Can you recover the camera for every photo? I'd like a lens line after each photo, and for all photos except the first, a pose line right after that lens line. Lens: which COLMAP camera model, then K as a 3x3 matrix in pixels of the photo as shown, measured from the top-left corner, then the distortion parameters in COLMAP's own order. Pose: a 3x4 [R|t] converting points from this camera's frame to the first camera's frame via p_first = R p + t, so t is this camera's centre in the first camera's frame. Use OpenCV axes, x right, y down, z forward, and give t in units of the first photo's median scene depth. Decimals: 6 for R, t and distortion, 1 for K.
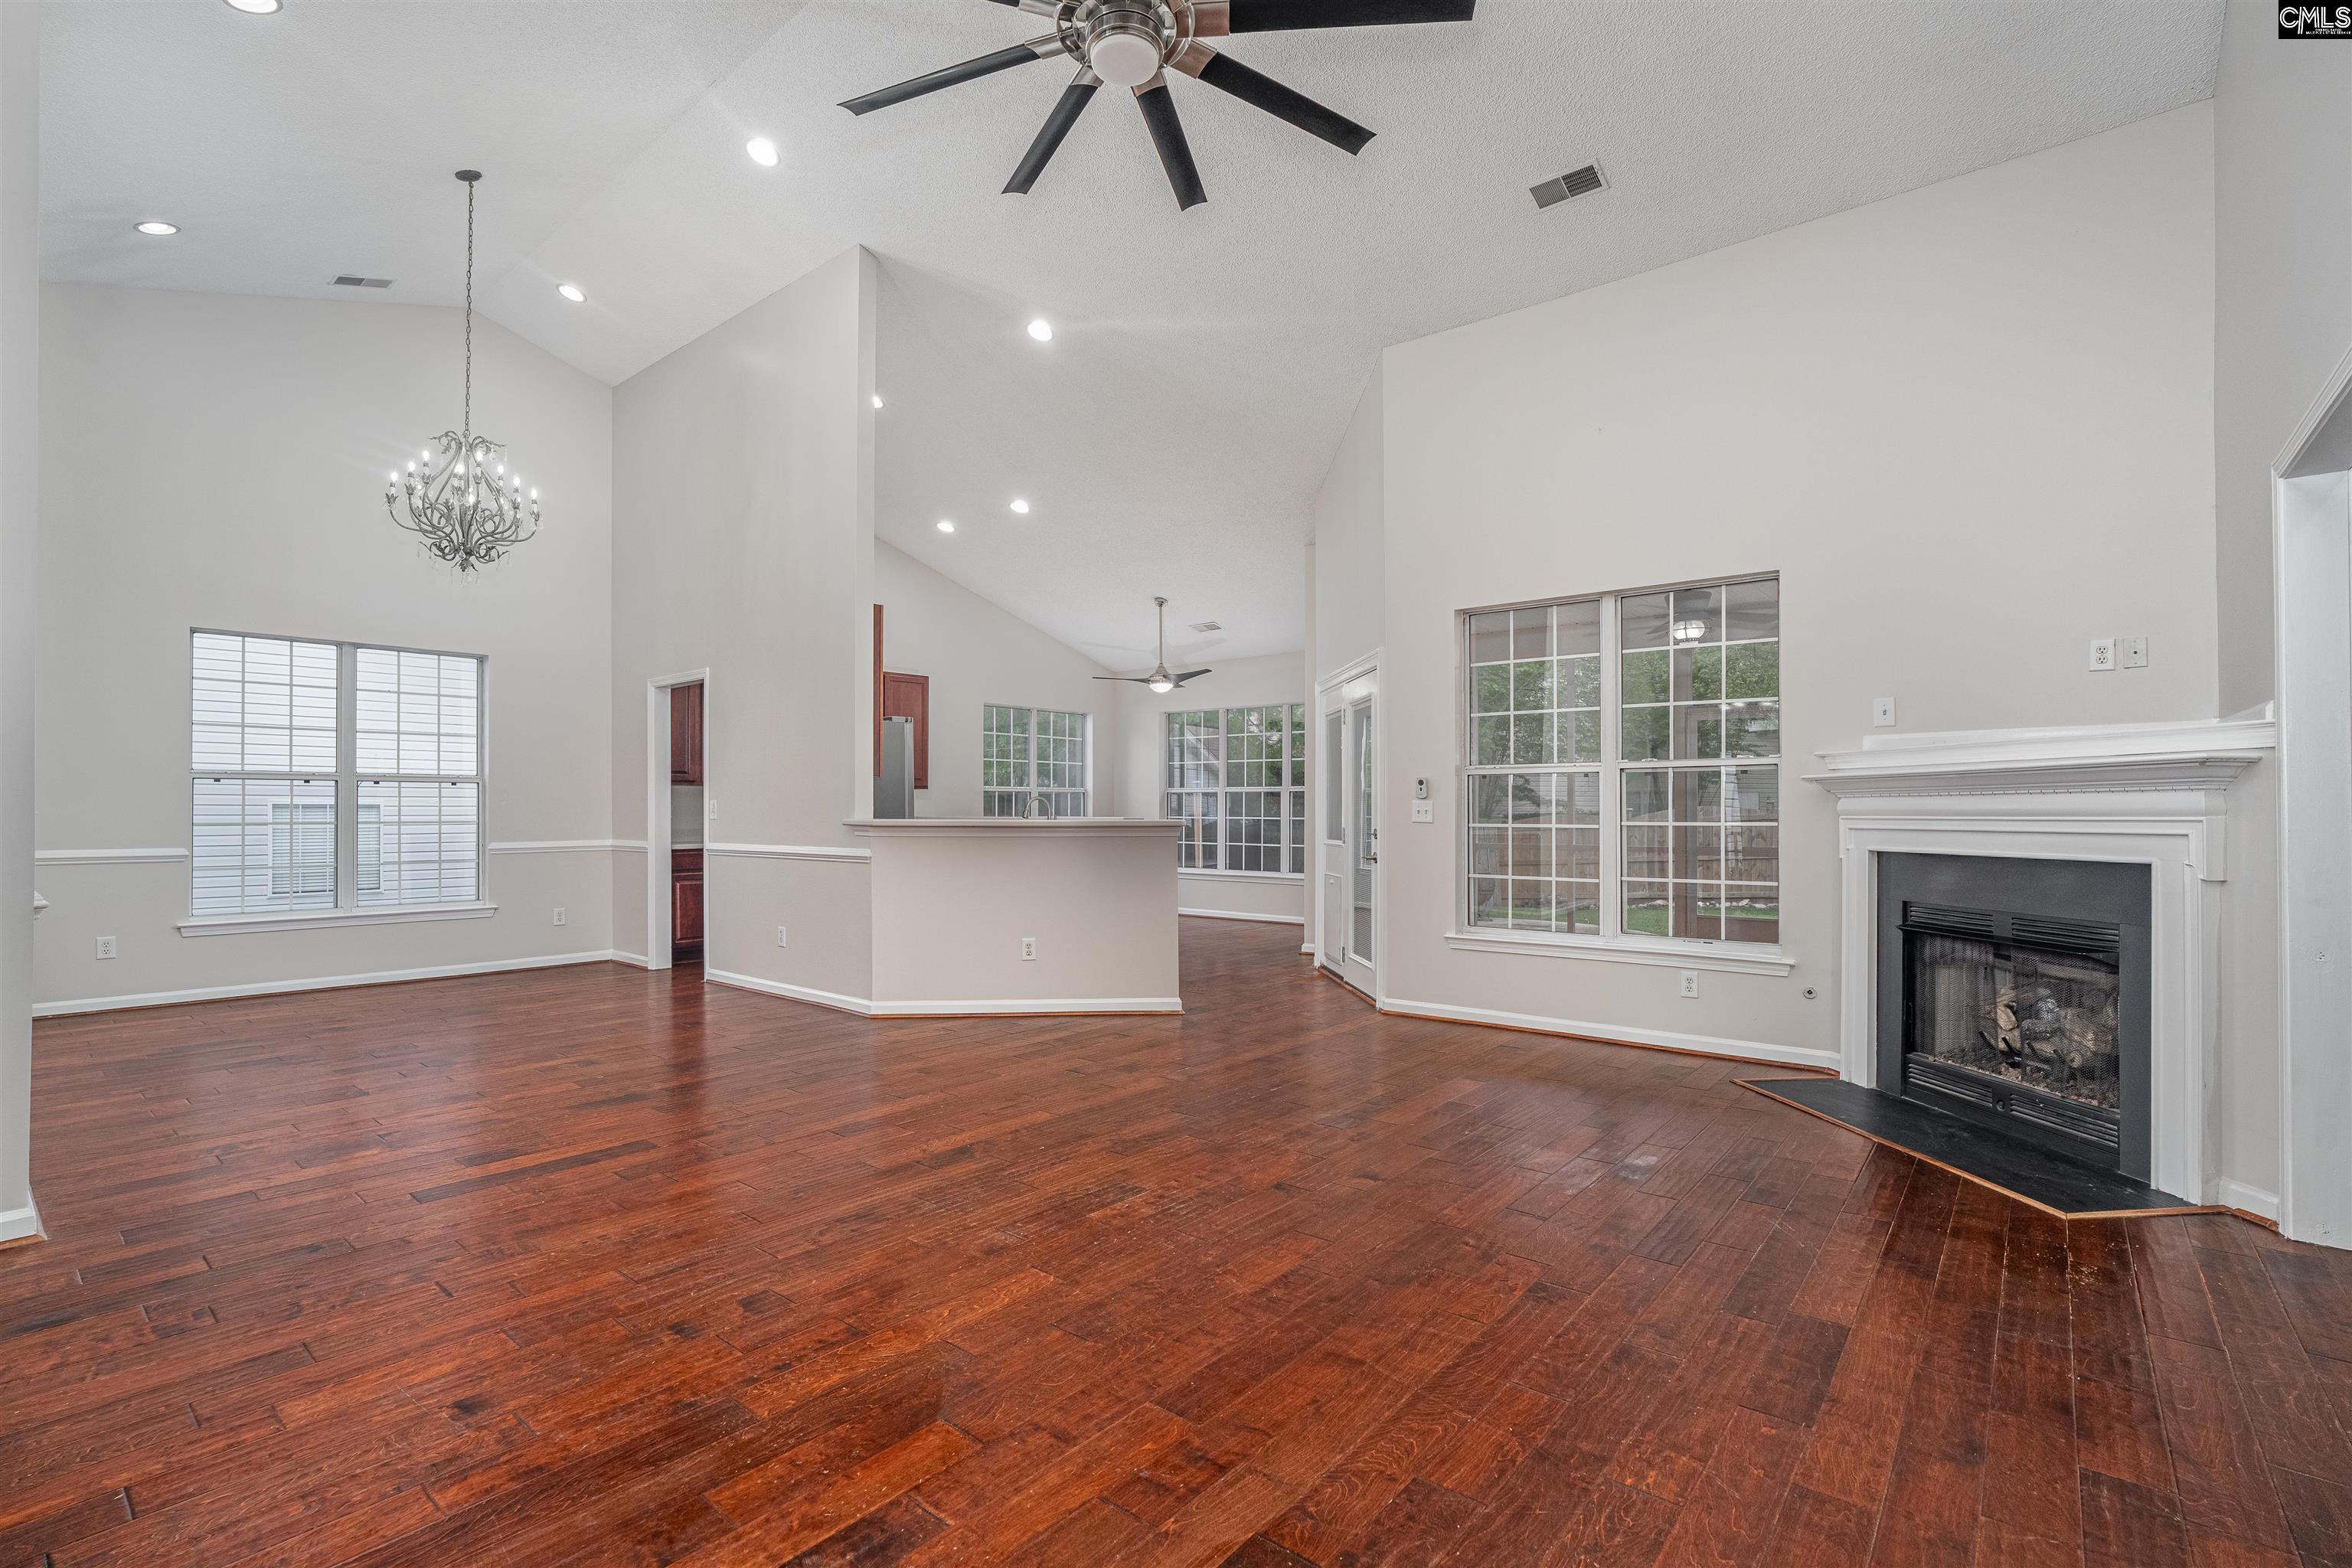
lens RADIAL K [[1074.8, 0, 1166.5], [0, 1074.8, 800.7], [0, 0, 1]] dist [-0.033211, 0.009810]
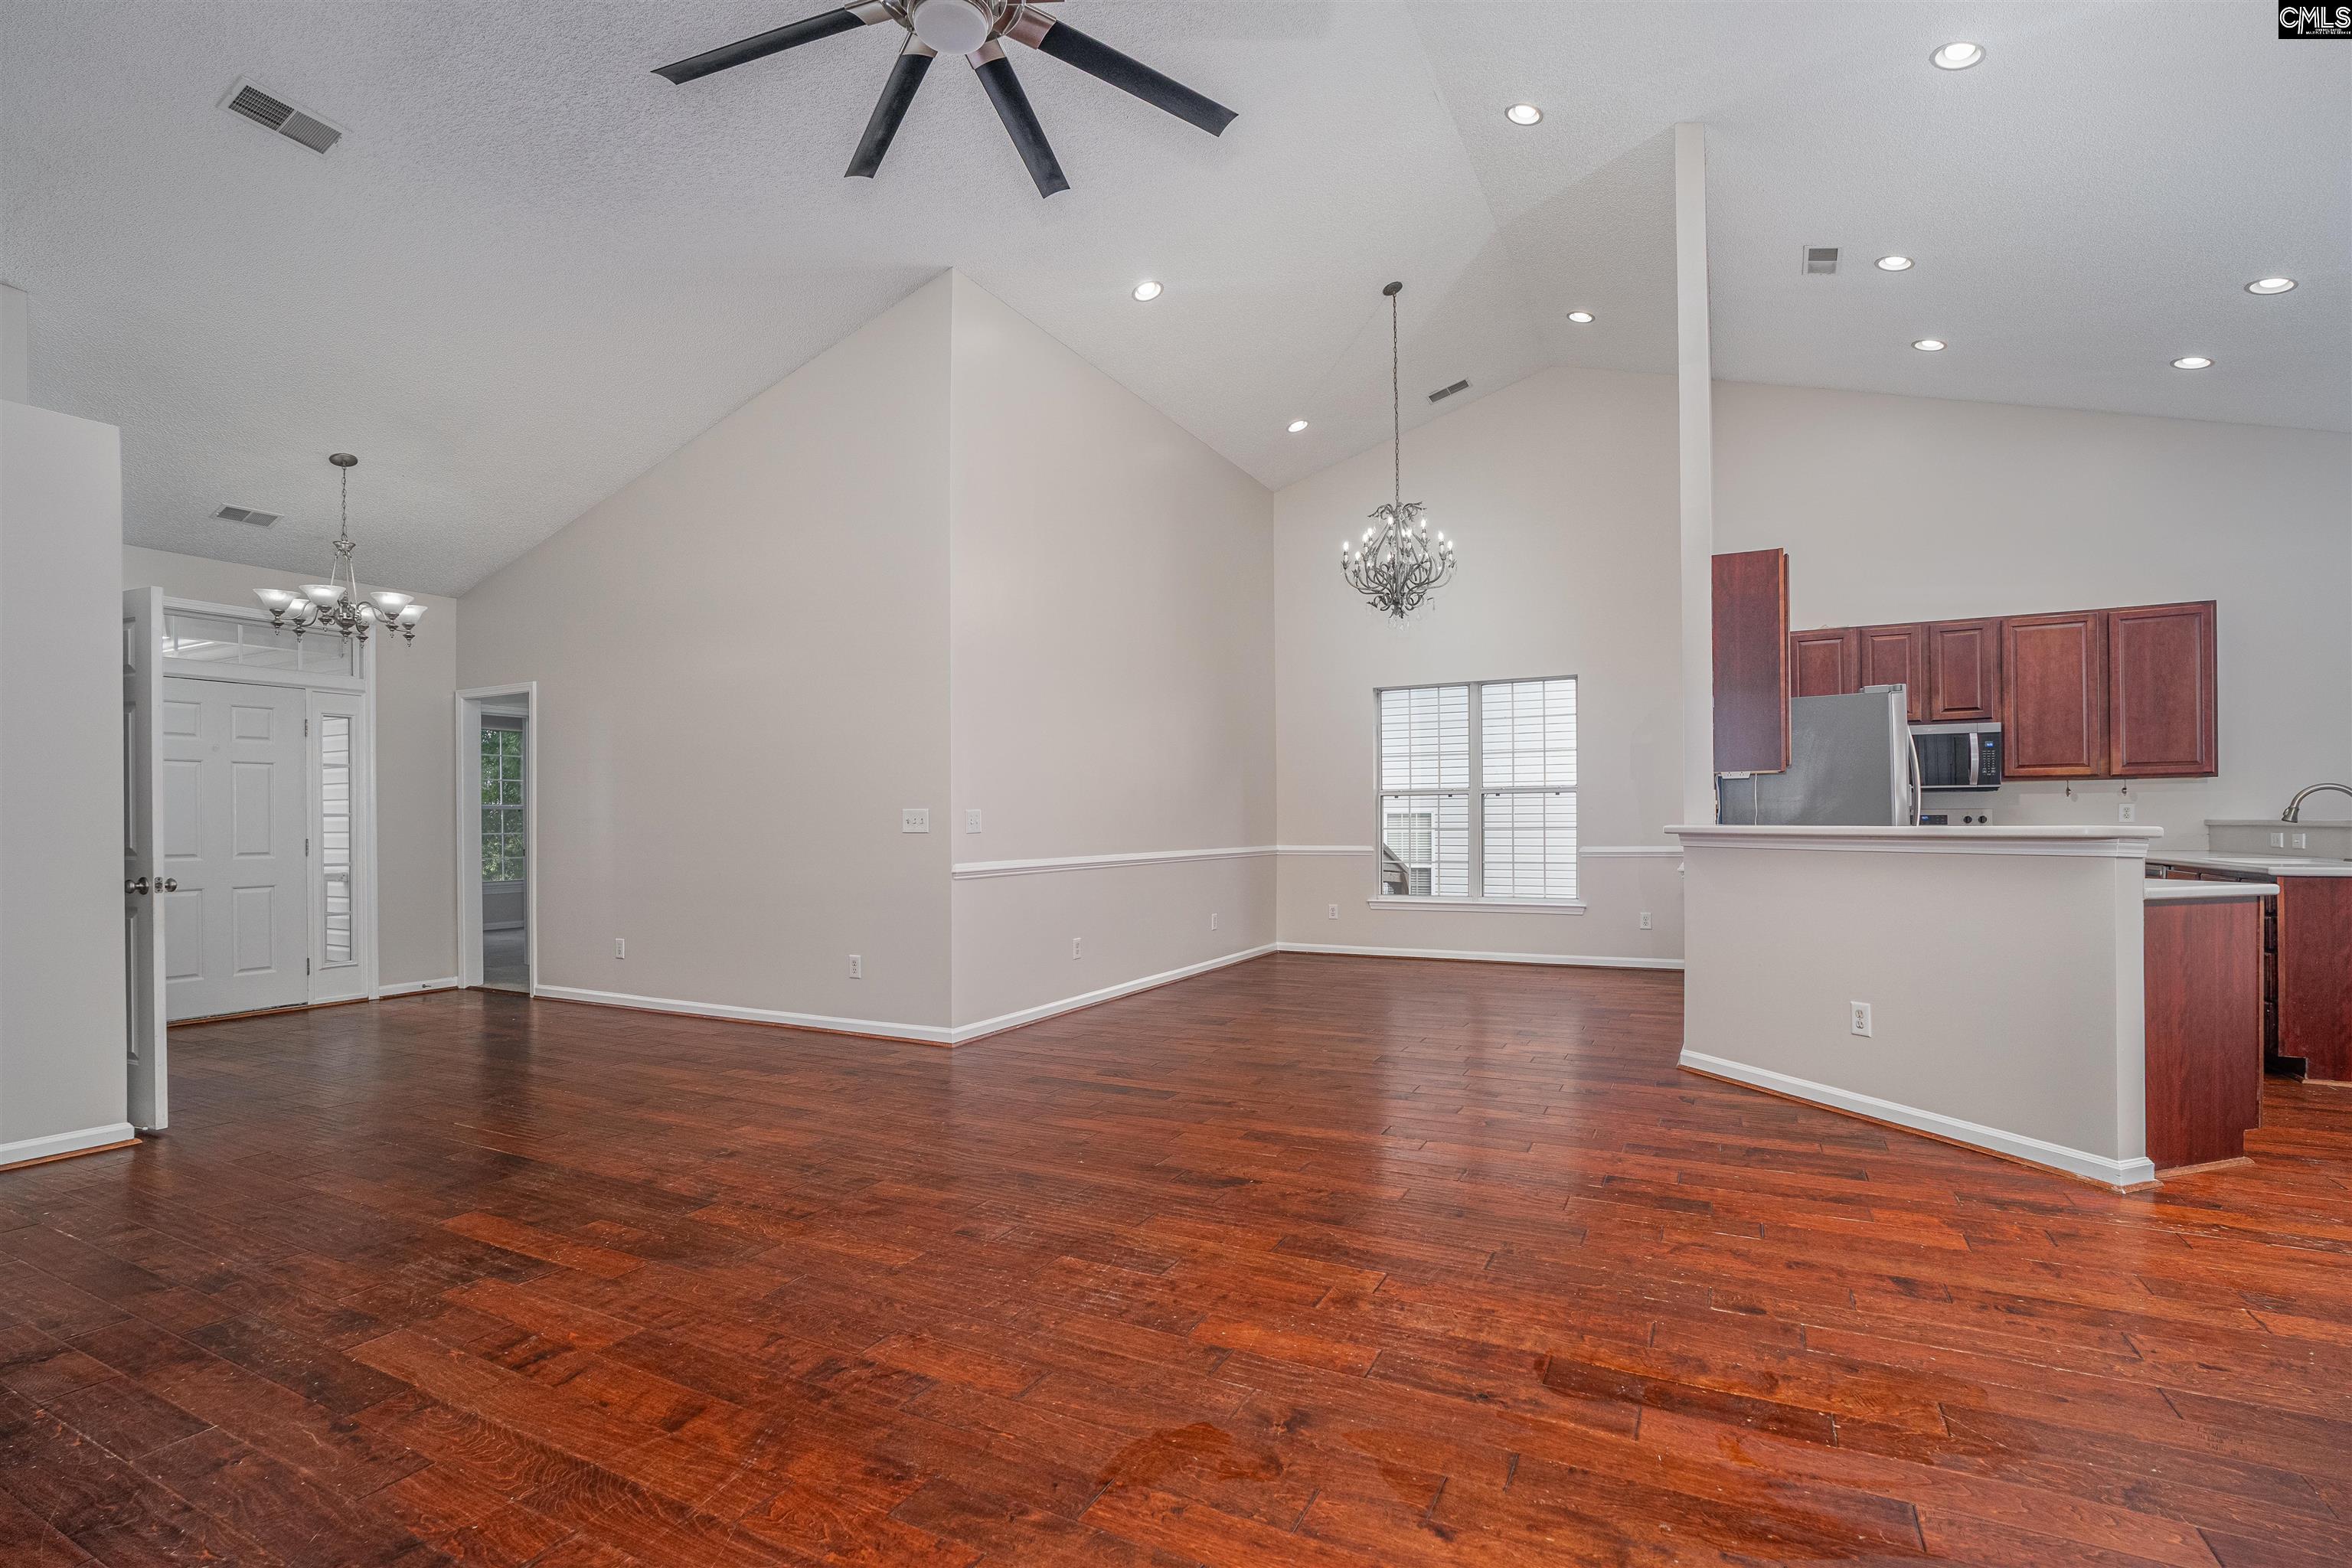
lens RADIAL K [[1074.8, 0, 1168.5], [0, 1074.8, 798.0], [0, 0, 1]] dist [-0.033211, 0.009810]
pose [[0.216910, -0.028436, -0.975777, 0.622590], [0.018512, 0.999516, -0.025013, 0.016996], [0.976016, -0.012638, 0.217331, 0.660540]]
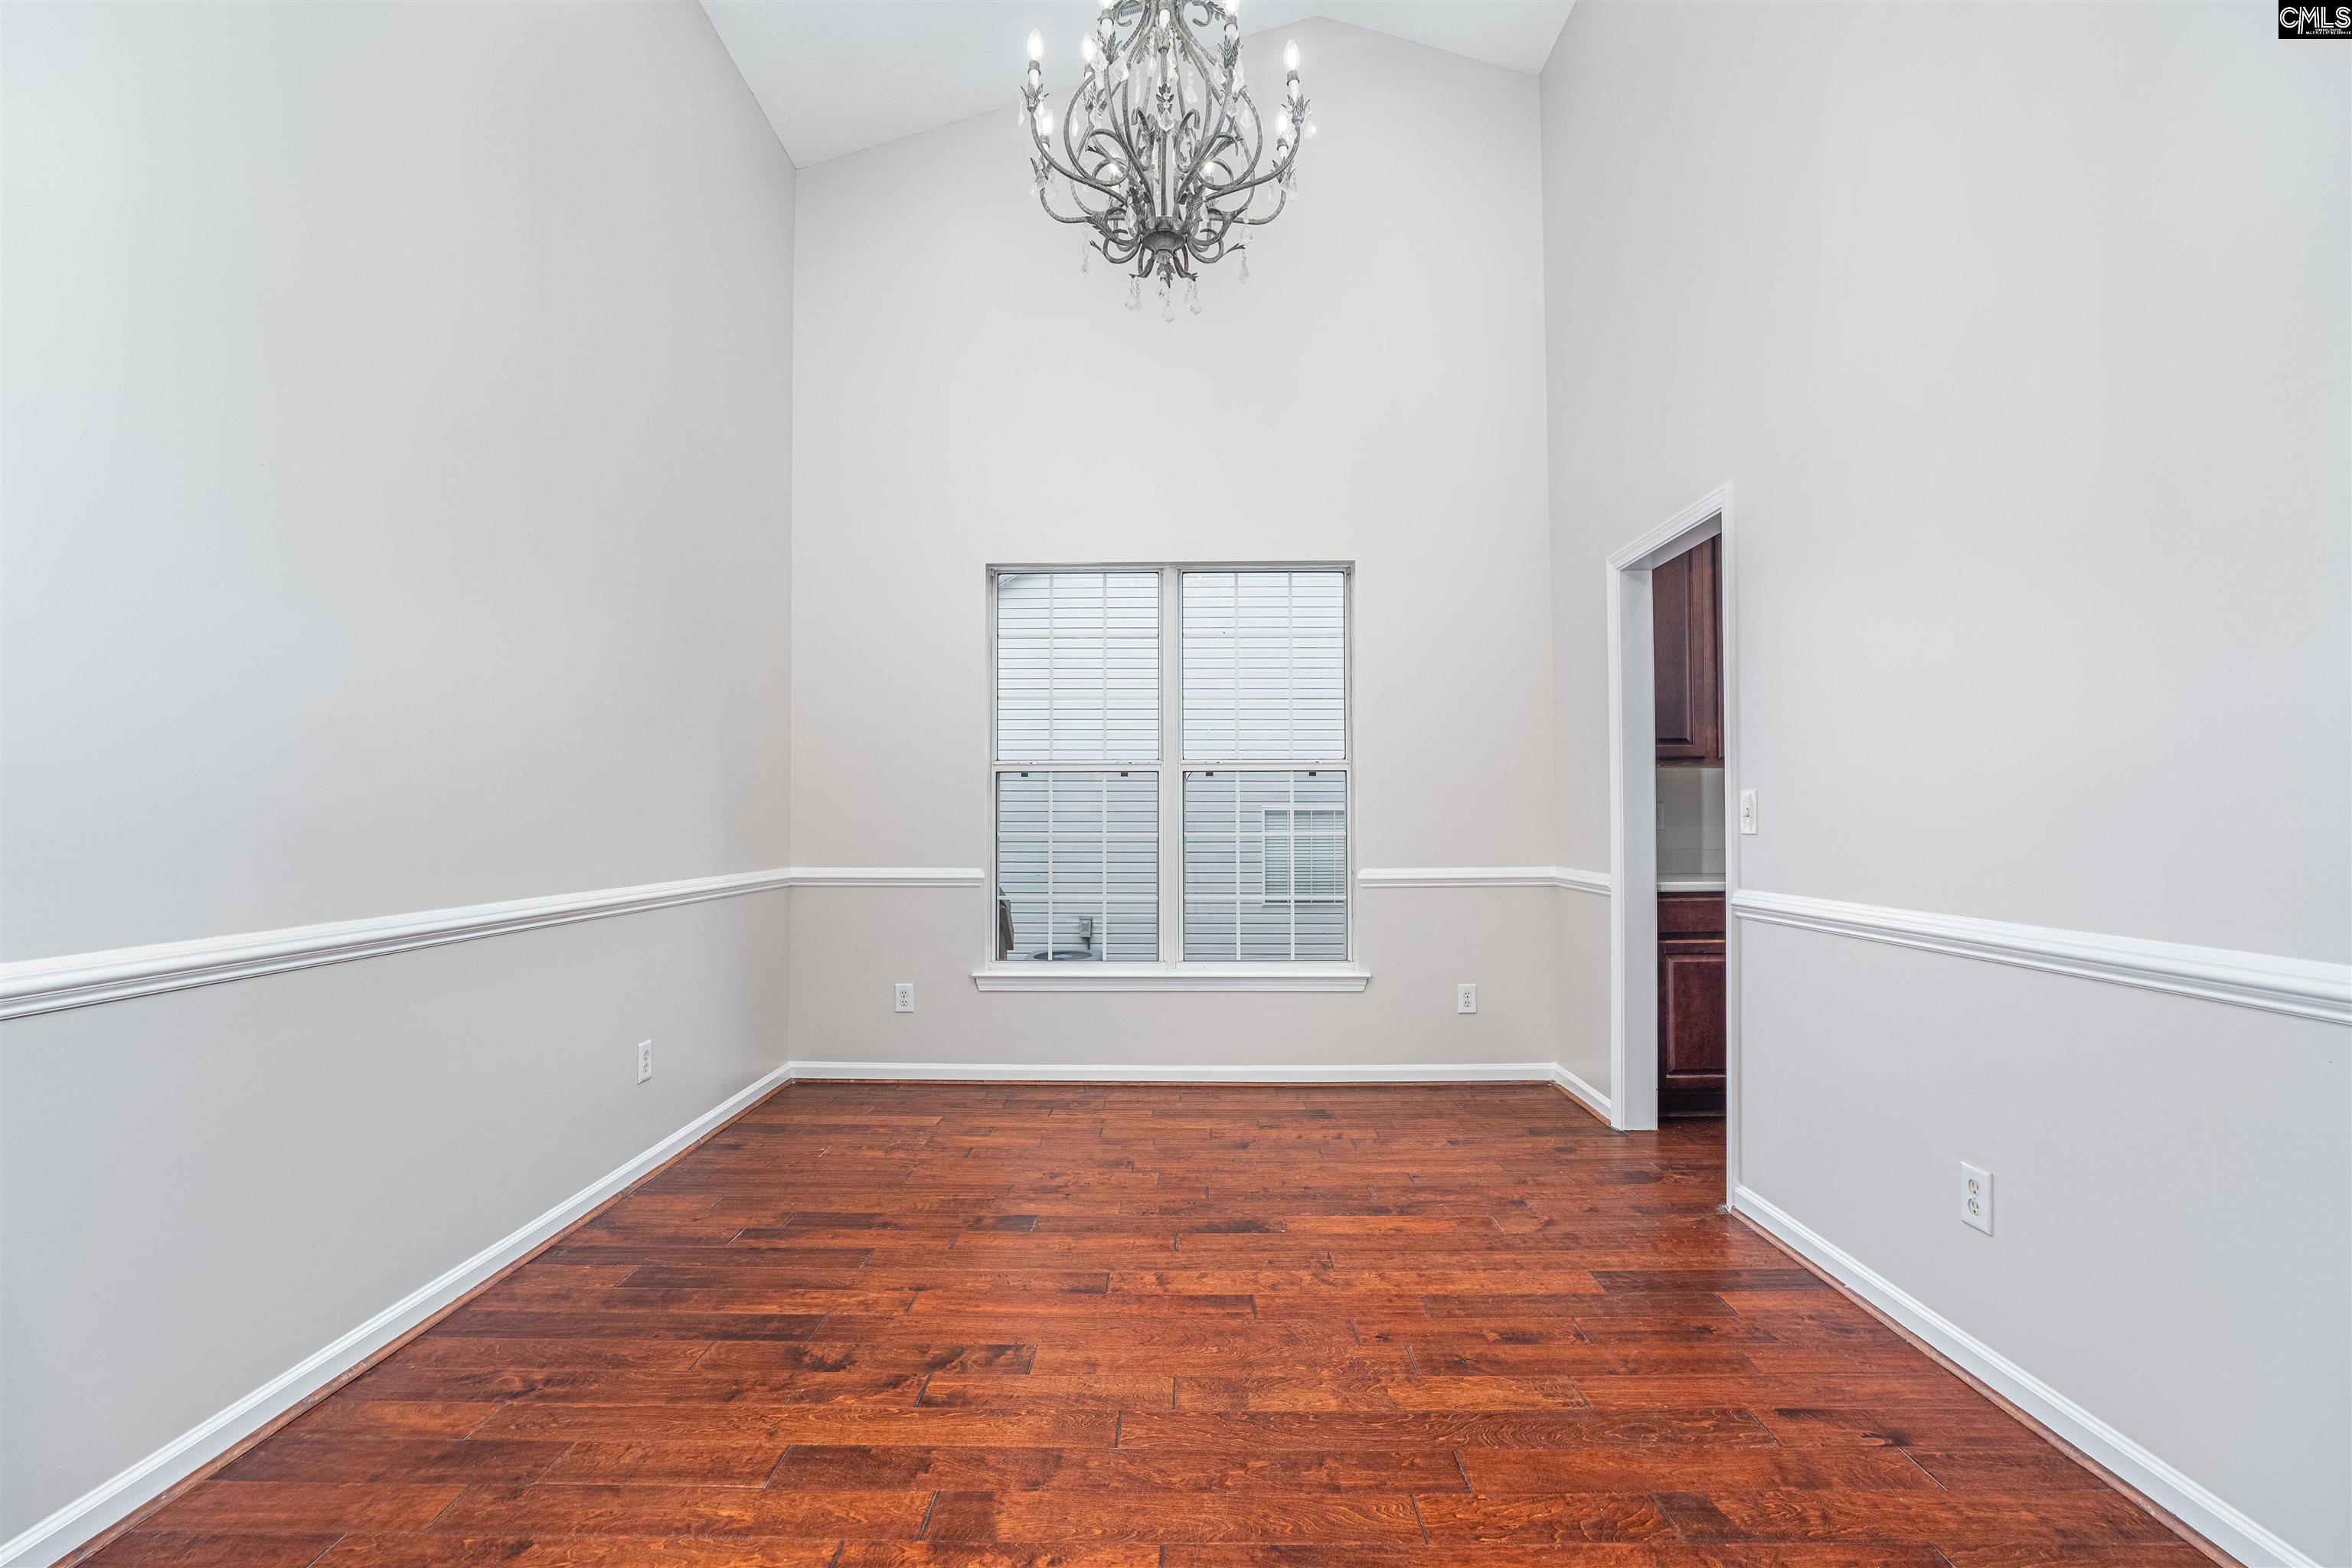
lens RADIAL K [[1074.8, 0, 1165.0], [0, 1074.8, 804.7], [0, 0, 1]] dist [-0.033211, 0.009810]
pose [[0.635507, -0.006372, -0.772068, -0.431570], [0.010335, 0.999947, 0.000254, 0.004676], [0.772026, -0.008141, 0.635539, 0.972783]]
